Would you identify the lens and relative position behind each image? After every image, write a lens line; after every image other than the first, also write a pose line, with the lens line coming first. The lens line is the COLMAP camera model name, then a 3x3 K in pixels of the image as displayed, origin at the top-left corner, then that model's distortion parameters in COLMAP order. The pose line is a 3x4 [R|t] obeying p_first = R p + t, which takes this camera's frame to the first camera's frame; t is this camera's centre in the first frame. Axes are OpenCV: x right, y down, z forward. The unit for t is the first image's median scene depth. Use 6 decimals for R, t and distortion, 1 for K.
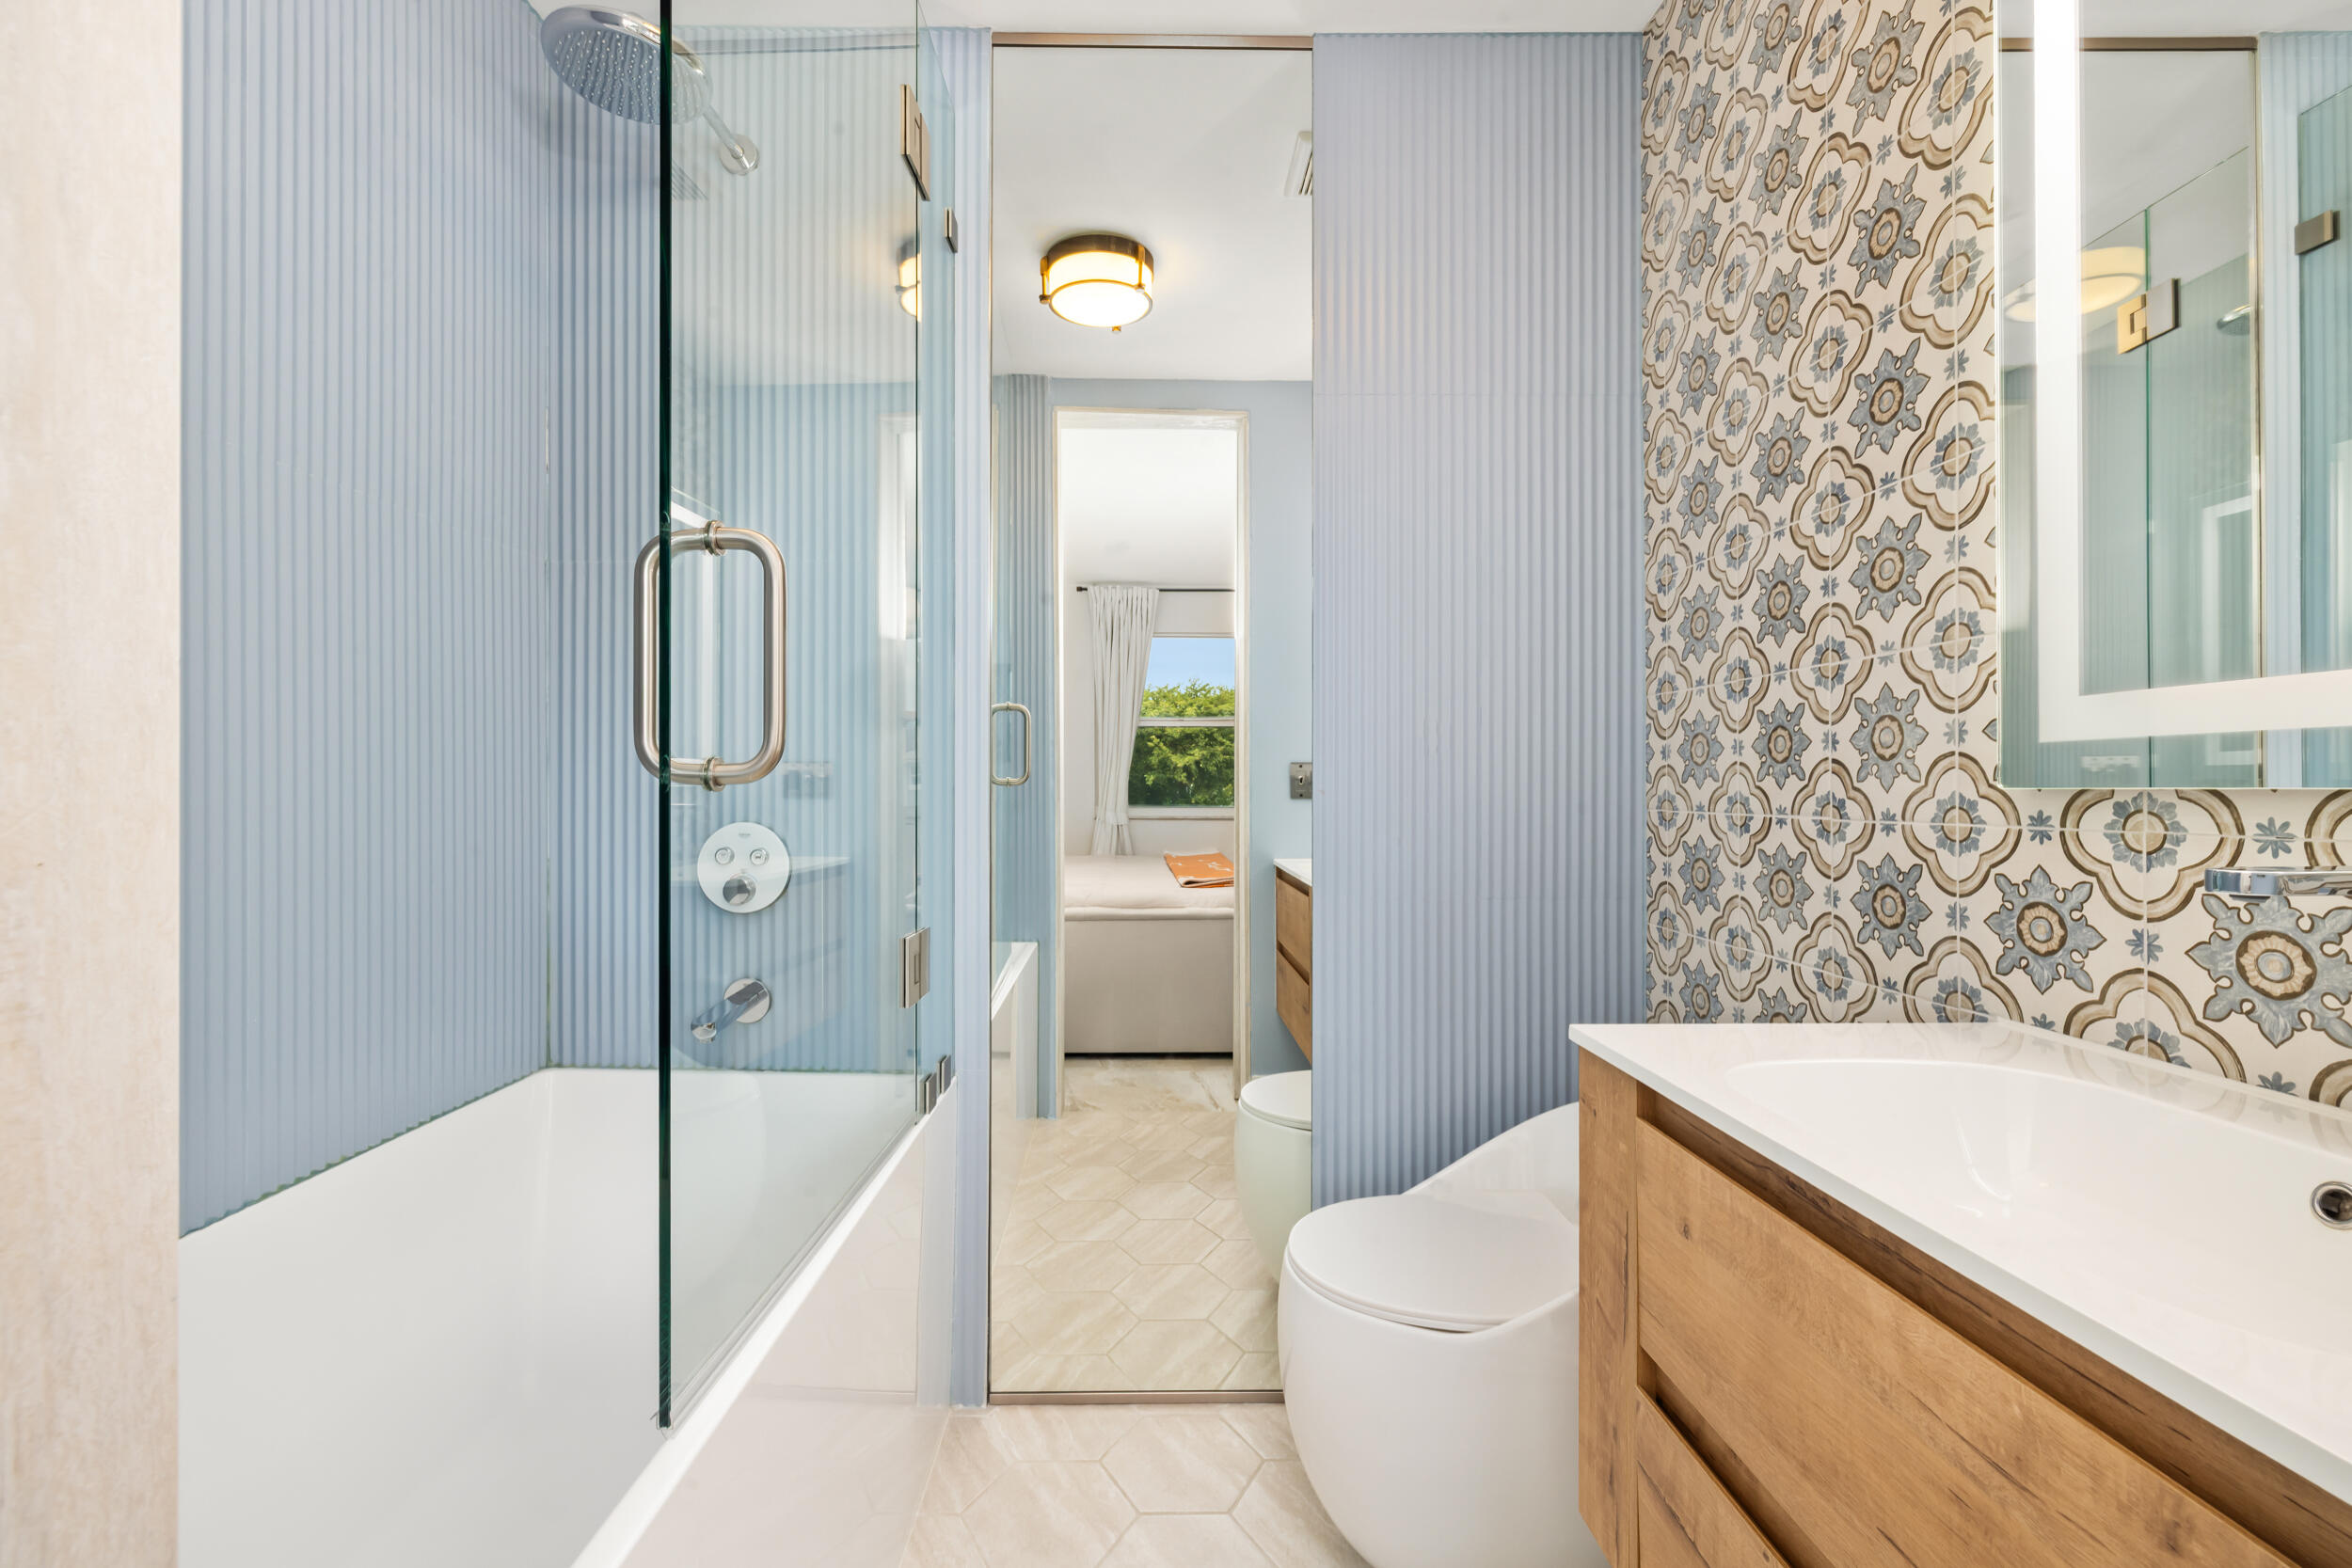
lens RADIAL K [[1006.4, 0, 1176.0], [0, 1006.4, 784.0], [0, 0, 1]] dist [0.004662, 0.000082]
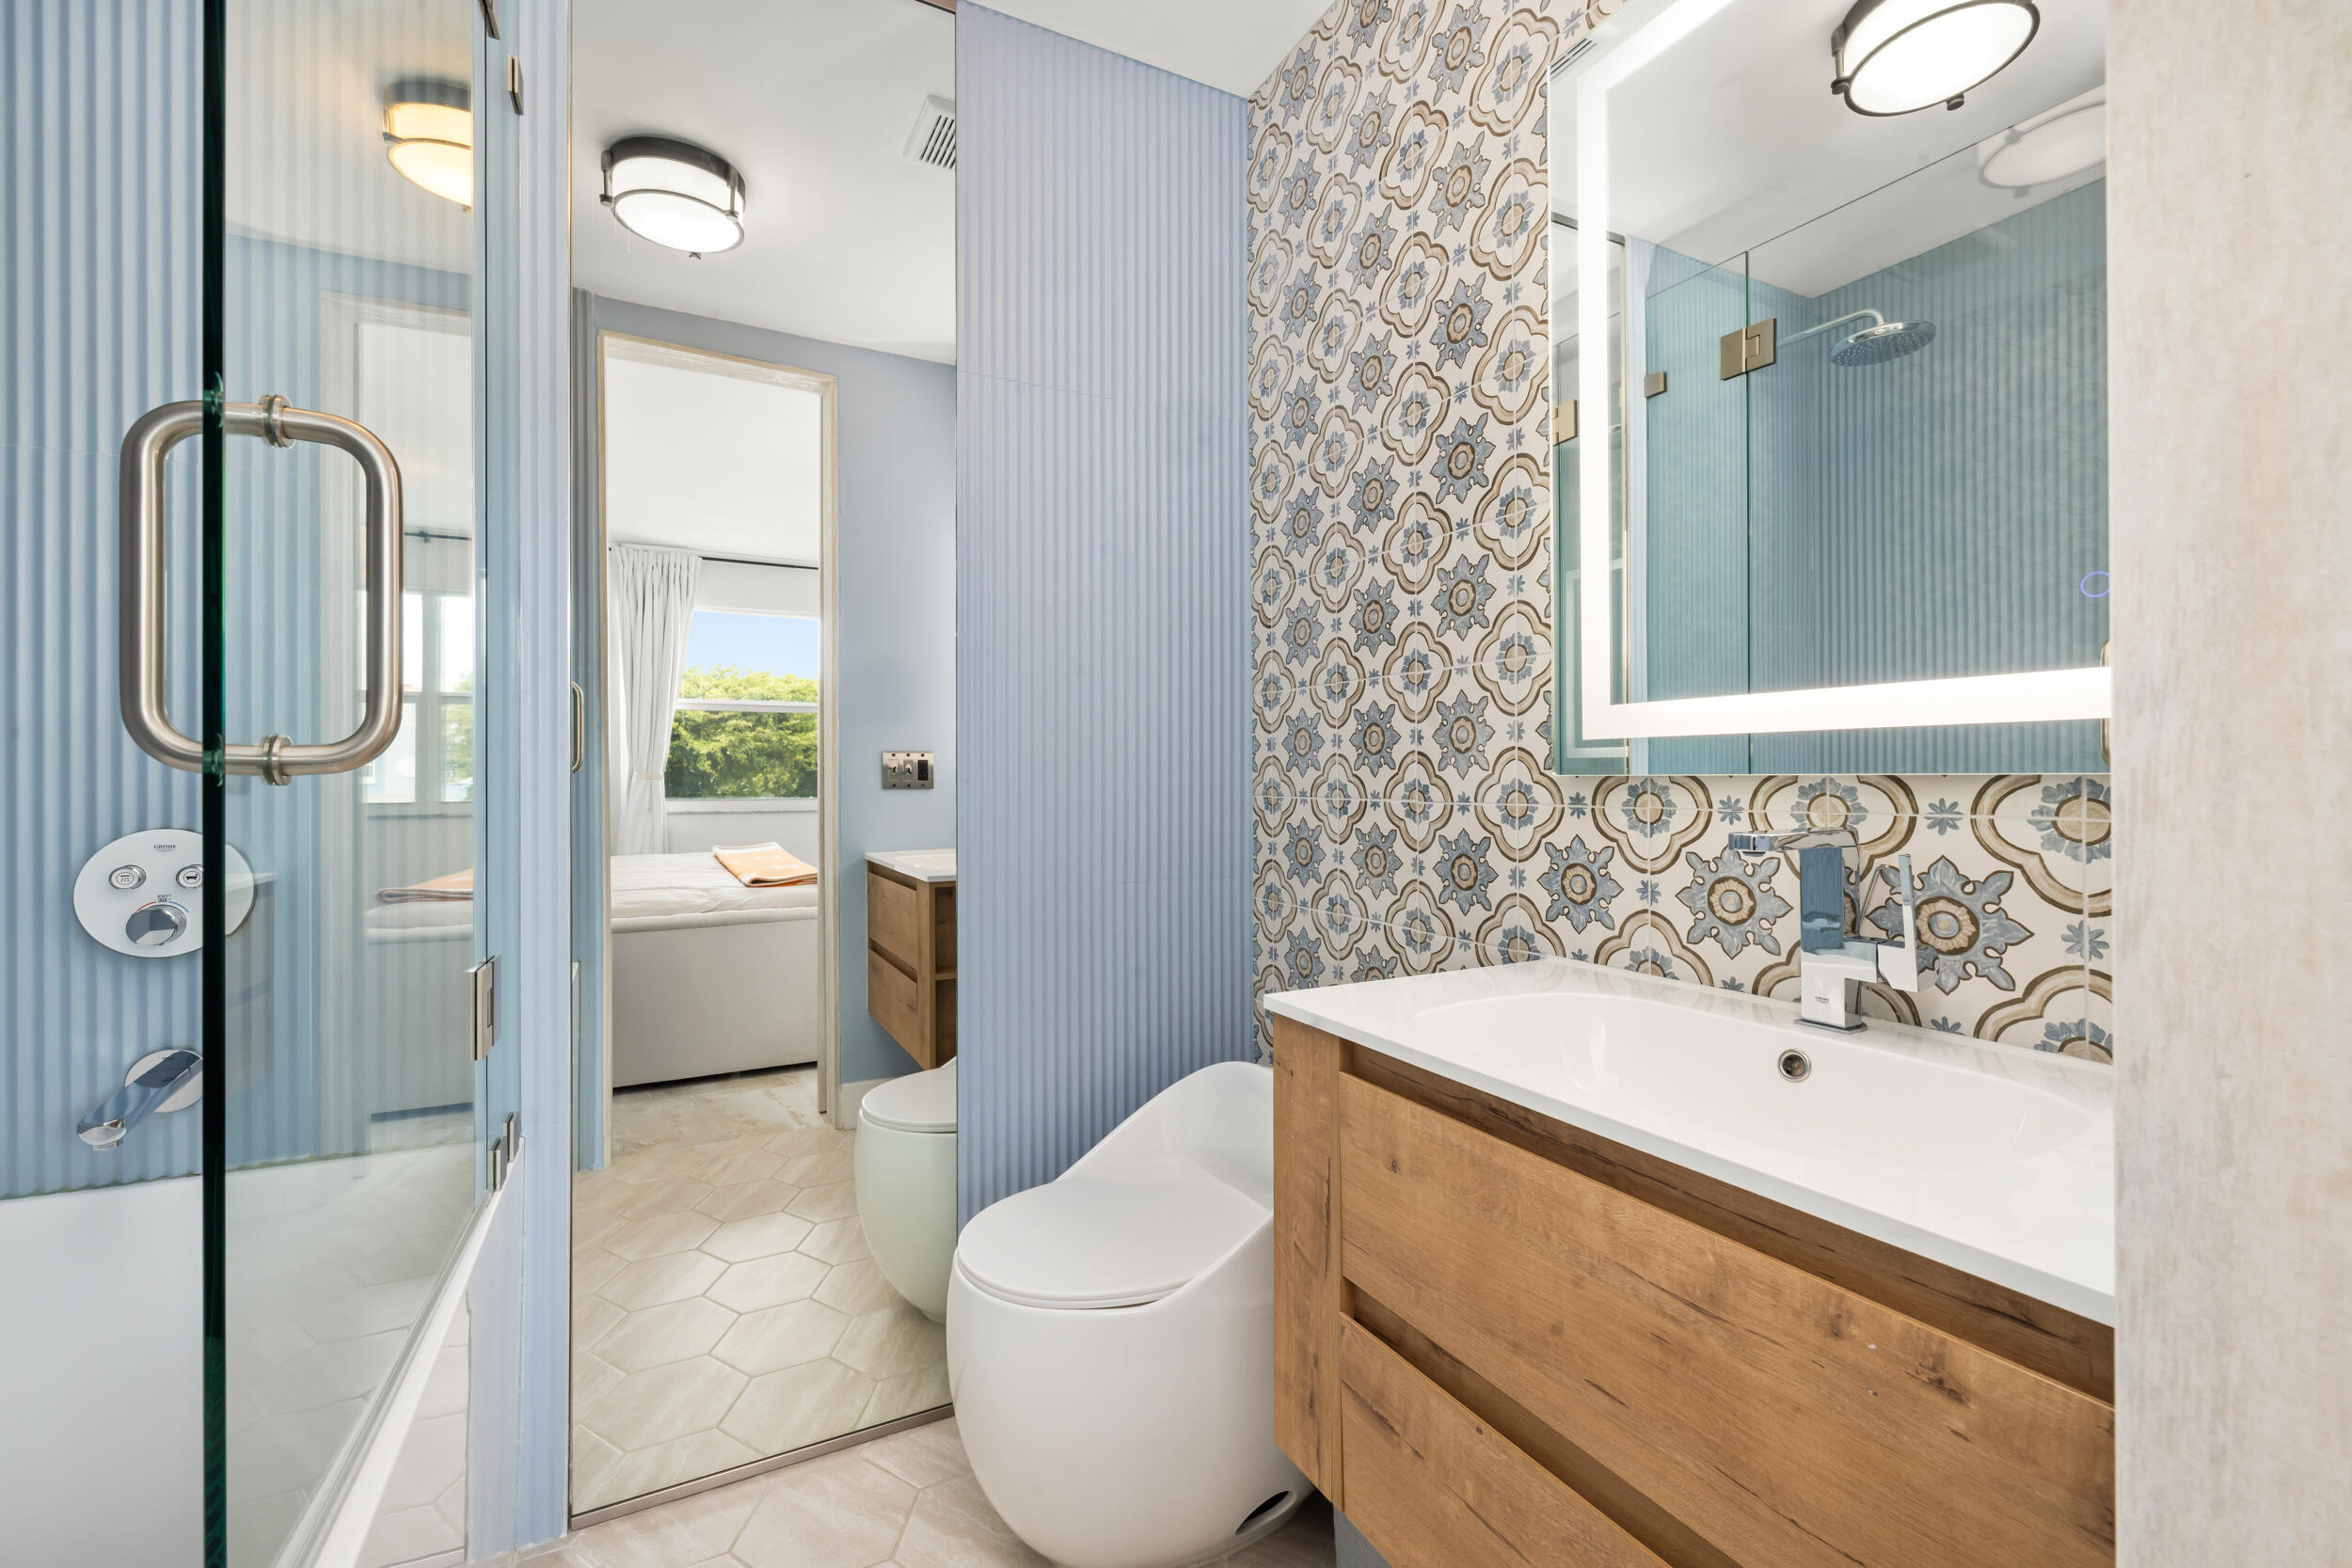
lens RADIAL K [[996.1, 0, 1175.8], [0, 996.1, 772.5], [0, 0, 1]] dist [0.004025, 0.001199]
pose [[0.894650, -0.001450, 0.446764, -0.137270], [0.001855, 0.999998, -0.000469, 0.000111], [-0.446763, 0.001248, 0.894652, 0.066210]]
